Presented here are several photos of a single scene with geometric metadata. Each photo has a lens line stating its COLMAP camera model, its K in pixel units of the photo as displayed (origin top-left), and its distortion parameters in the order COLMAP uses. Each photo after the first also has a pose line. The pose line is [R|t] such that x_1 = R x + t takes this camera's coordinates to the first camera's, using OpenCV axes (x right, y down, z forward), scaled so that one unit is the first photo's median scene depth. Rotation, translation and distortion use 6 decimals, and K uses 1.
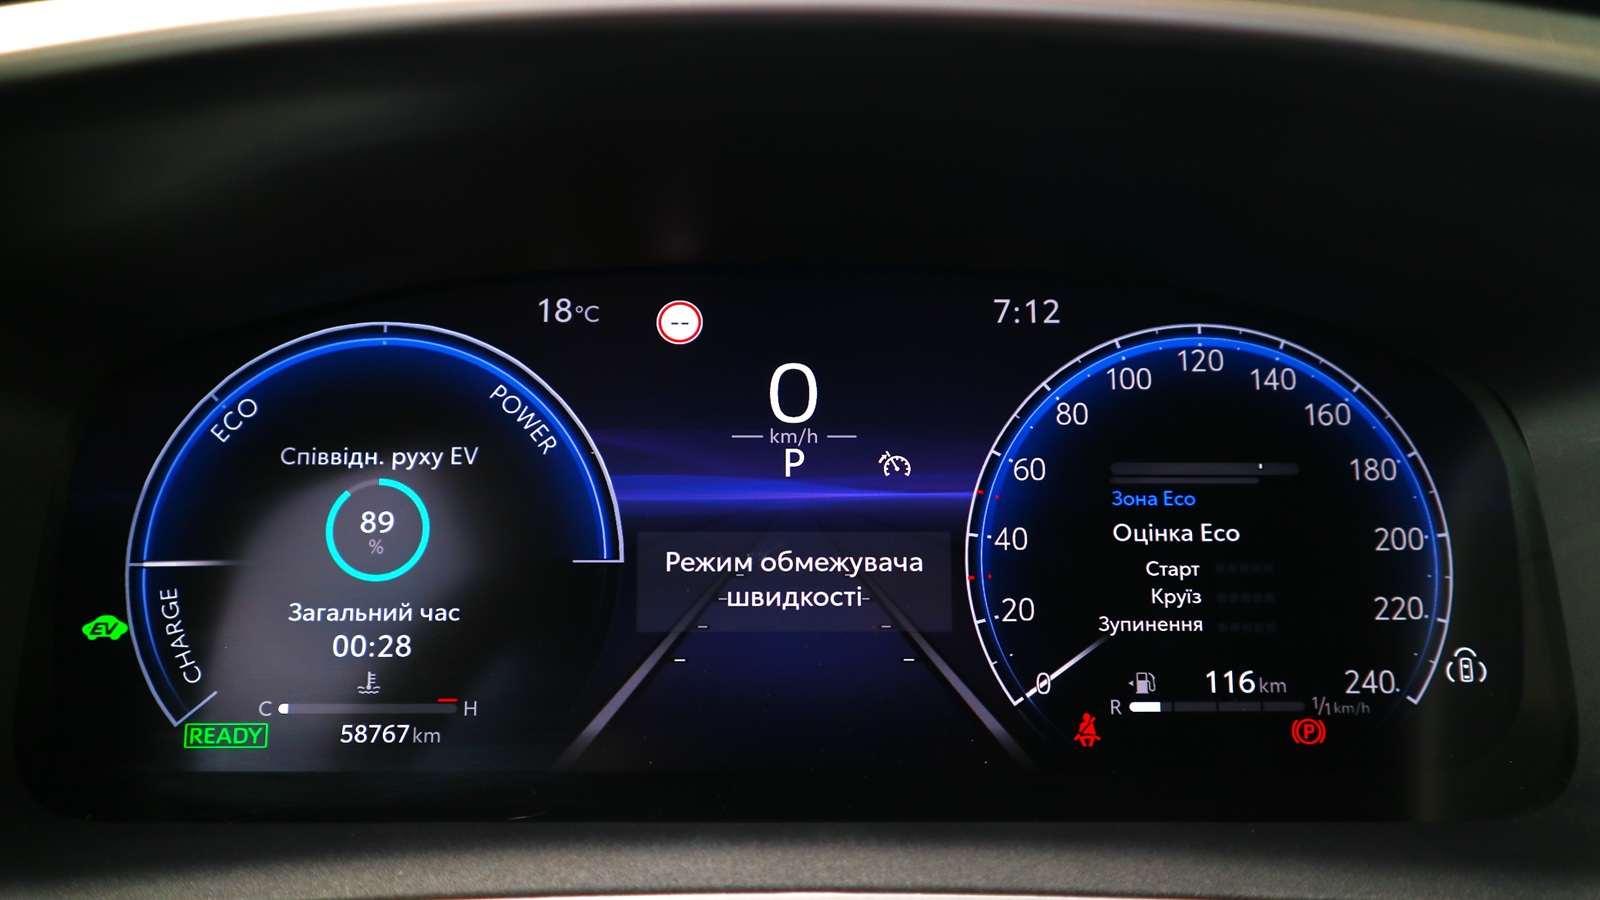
lens RADIAL K [[1517.3, 0, 792.1], [0, 1517.3, 443.8], [0, 0, 1]] dist [-0.035121, 0.000000]
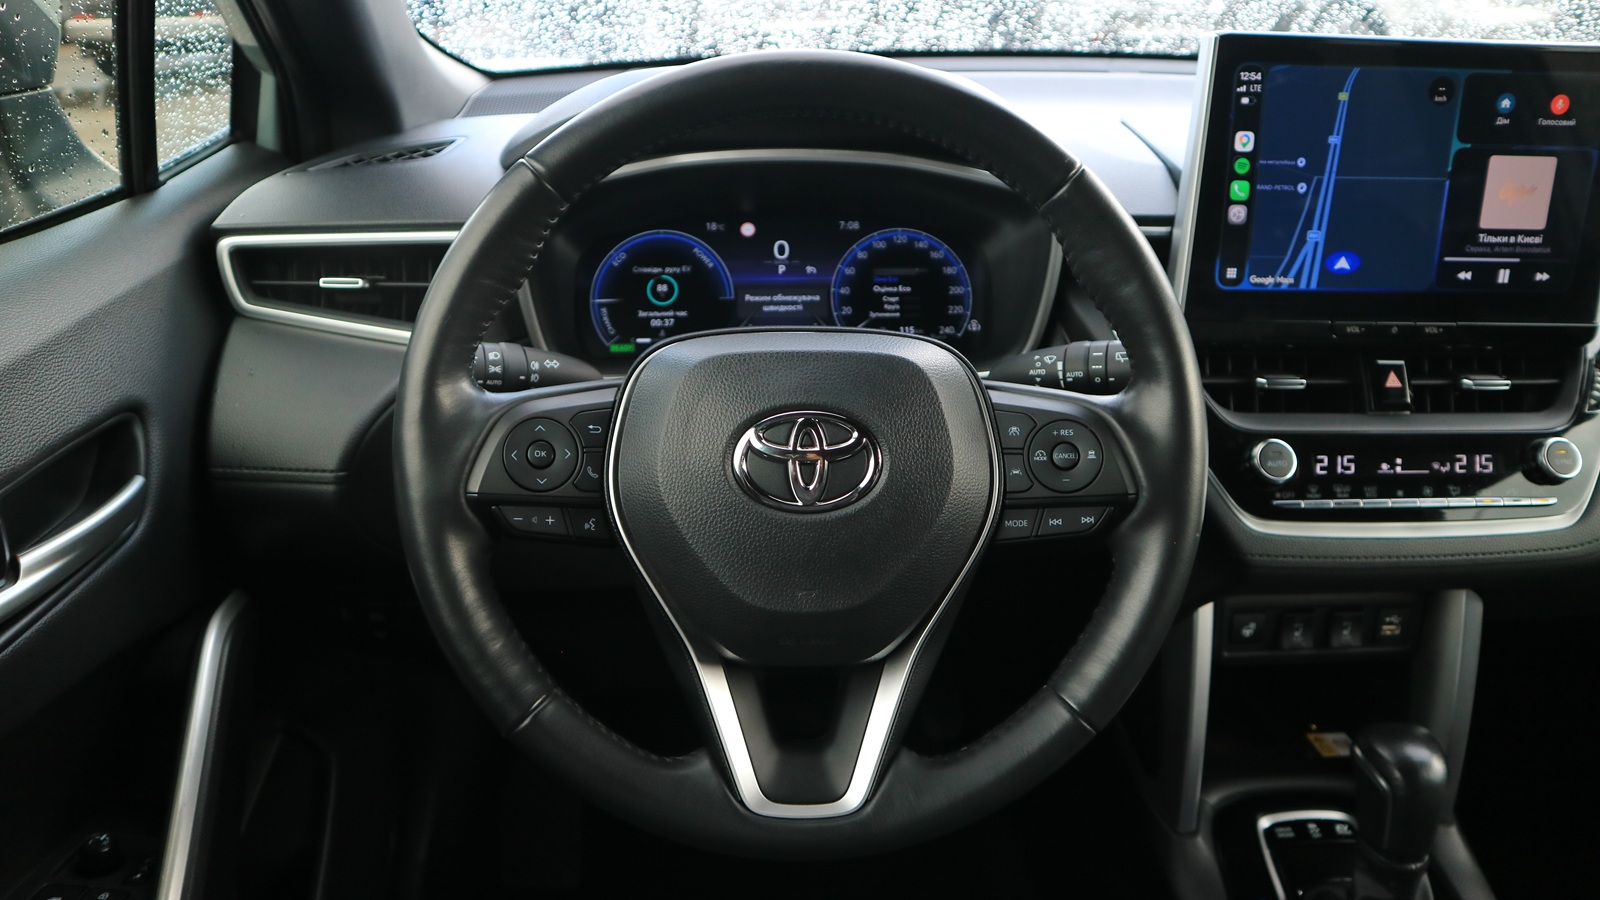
lens RADIAL K [[1143.2, 0, 794.2], [0, 1143.2, 456.4], [0, 0, 1]] dist [-0.124463, 0.075032]
pose [[0.999608, -0.014851, 0.023742, -0.038812], [0.012890, 0.996653, 0.080723, 0.229071], [-0.024861, -0.080386, 0.996454, -1.635370]]
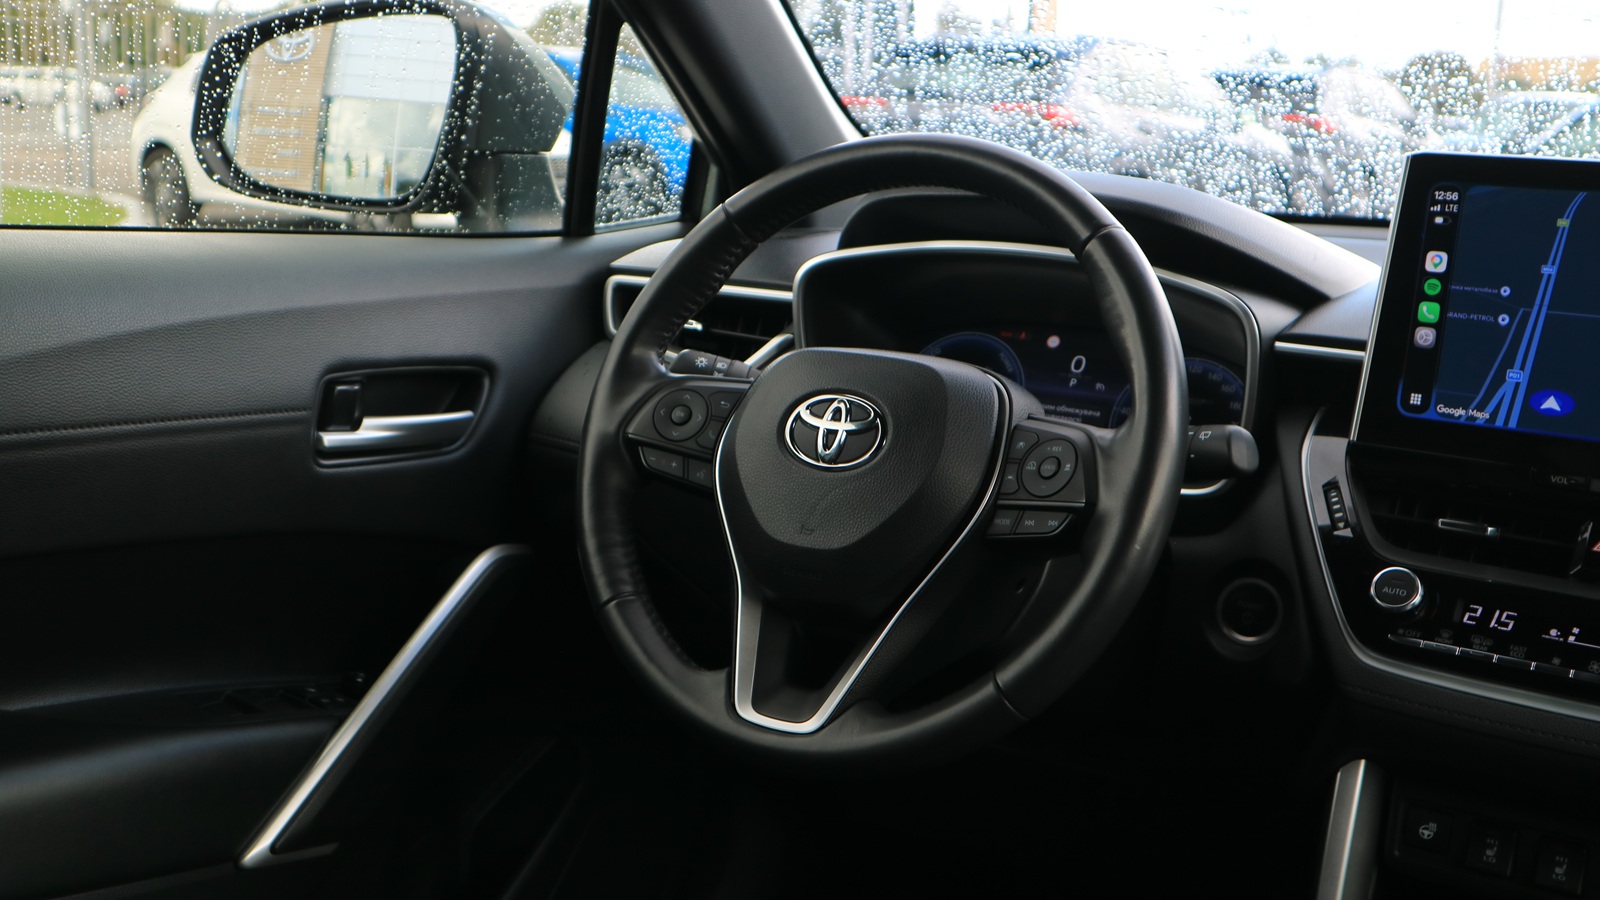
lens RADIAL K [[1723.3, 0, 803.0], [0, 1723.3, 424.6], [0, 0, 1]] dist [-0.026248, 0.000000]
pose [[0.834292, 0.125626, -0.536820, 1.630588], [-0.230930, 0.963789, -0.133351, 0.780893], [0.500628, 0.235221, 0.833092, -2.601842]]
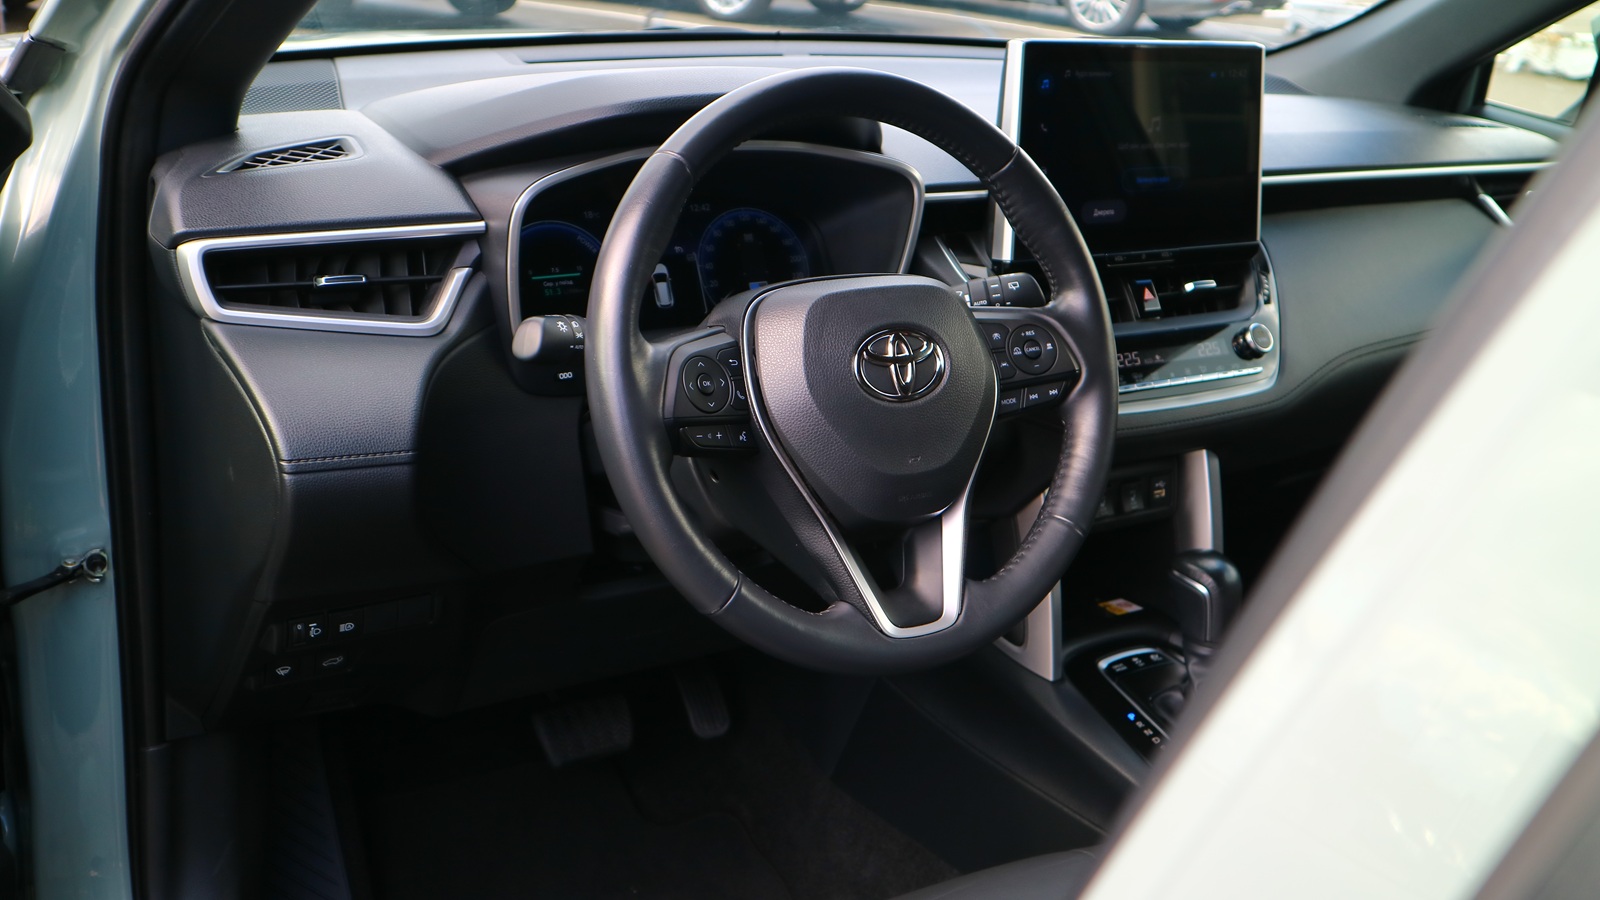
lens RADIAL K [[1626.3, 0, 806.2], [0, 1626.3, 451.2], [0, 0, 1]] dist [0.003393, 0.000000]
pose [[0.854018, -0.134768, 0.502485, -1.796425], [0.125747, 0.990699, 0.051990, 0.347021], [-0.504818, 0.018786, 0.863022, -2.703826]]
